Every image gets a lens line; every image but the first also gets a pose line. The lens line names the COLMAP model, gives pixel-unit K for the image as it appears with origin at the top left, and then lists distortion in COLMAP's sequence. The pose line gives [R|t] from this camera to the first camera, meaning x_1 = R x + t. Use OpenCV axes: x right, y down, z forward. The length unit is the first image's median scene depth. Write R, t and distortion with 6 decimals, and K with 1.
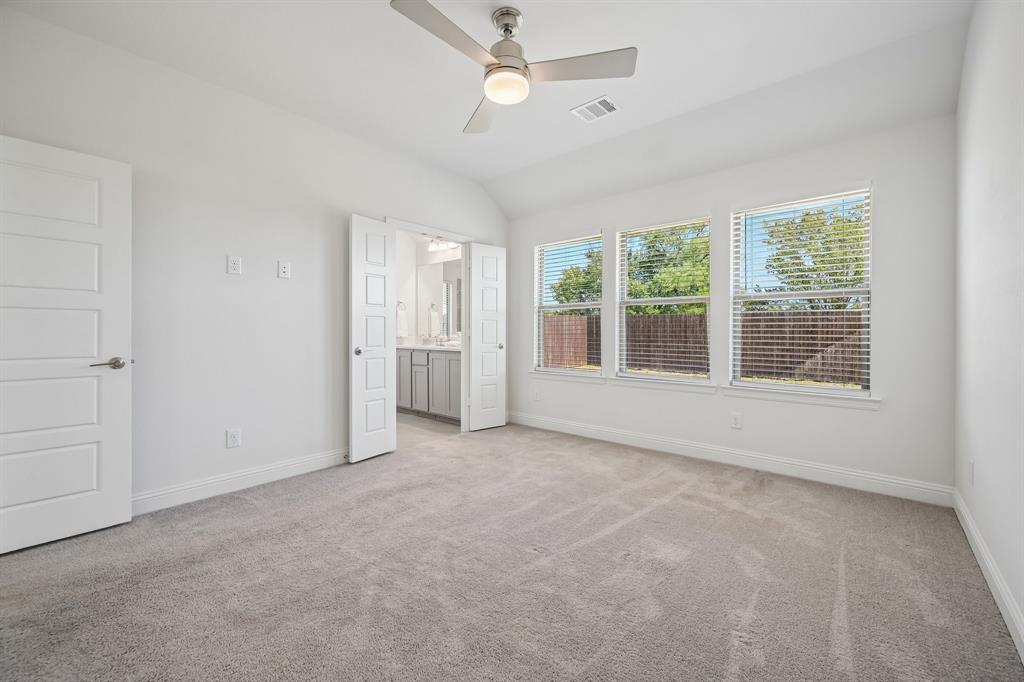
lens RADIAL K [[403.3, 0, 513.4], [0, 403.3, 339.3], [0, 0, 1]] dist [-0.000339, 0.000566]
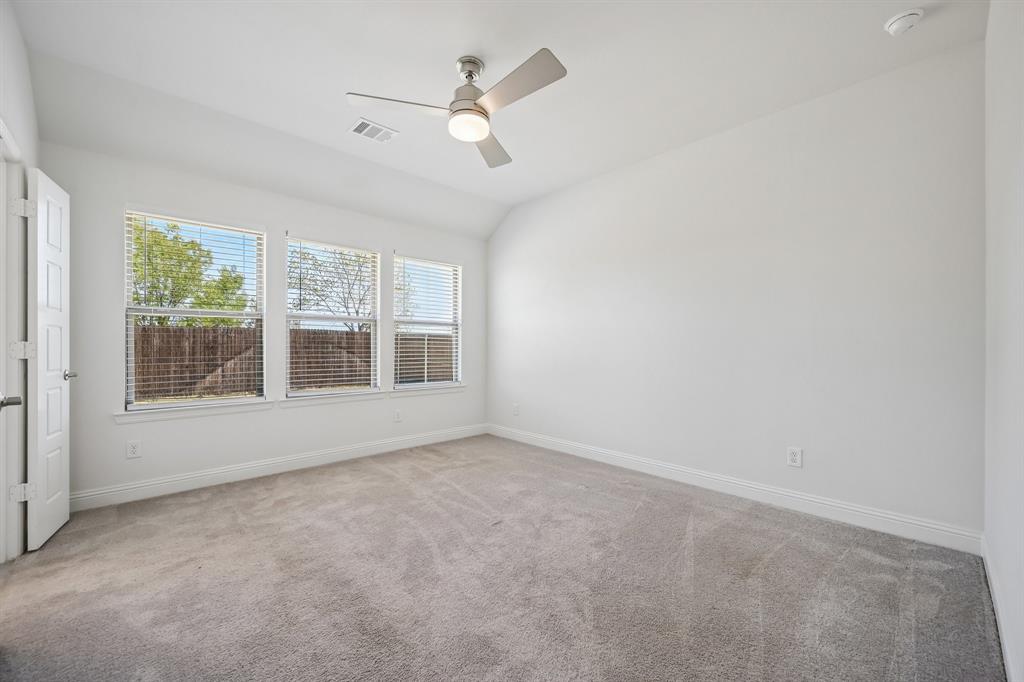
lens RADIAL K [[403.3, 0, 512.8], [0, 403.3, 345.9], [0, 0, 1]] dist [-0.000339, 0.000566]
pose [[0.106219, 0.000616, 0.994343, -0.696841], [0.016481, 0.999861, -0.002380, -0.015489], [-0.994206, 0.016640, 0.106194, 0.472505]]
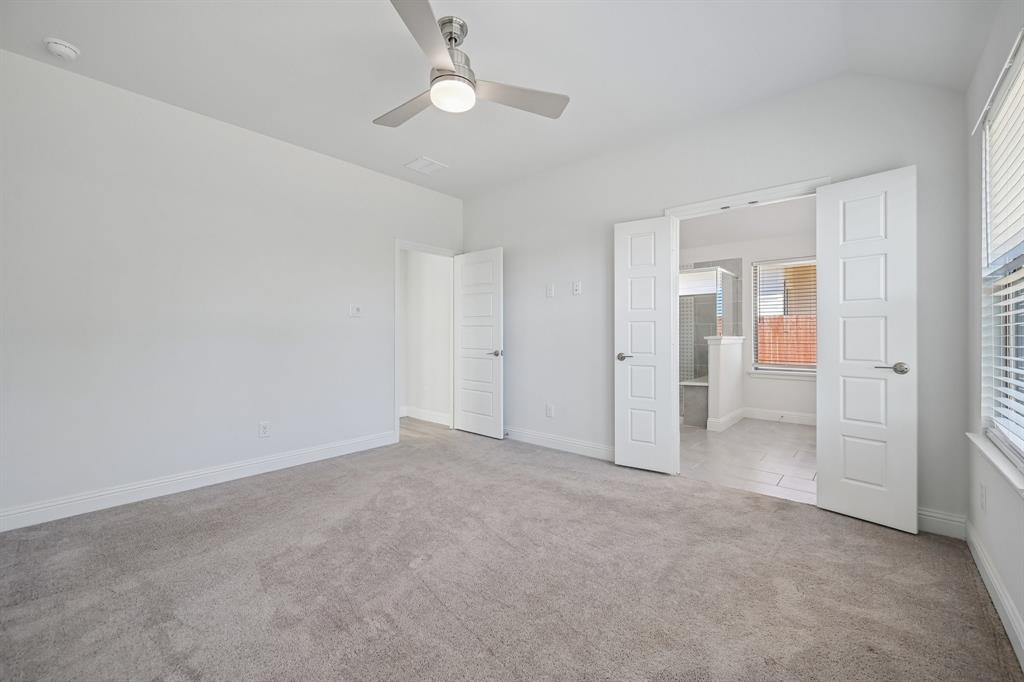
lens RADIAL K [[403.3, 0, 511.4], [0, 403.3, 332.7], [0, 0, 1]] dist [-0.000339, 0.000566]
pose [[0.009775, -0.008235, -0.999918, 0.627142], [-0.020634, 0.999752, -0.008435, -0.015940], [0.999739, 0.020714, 0.009603, 0.712029]]
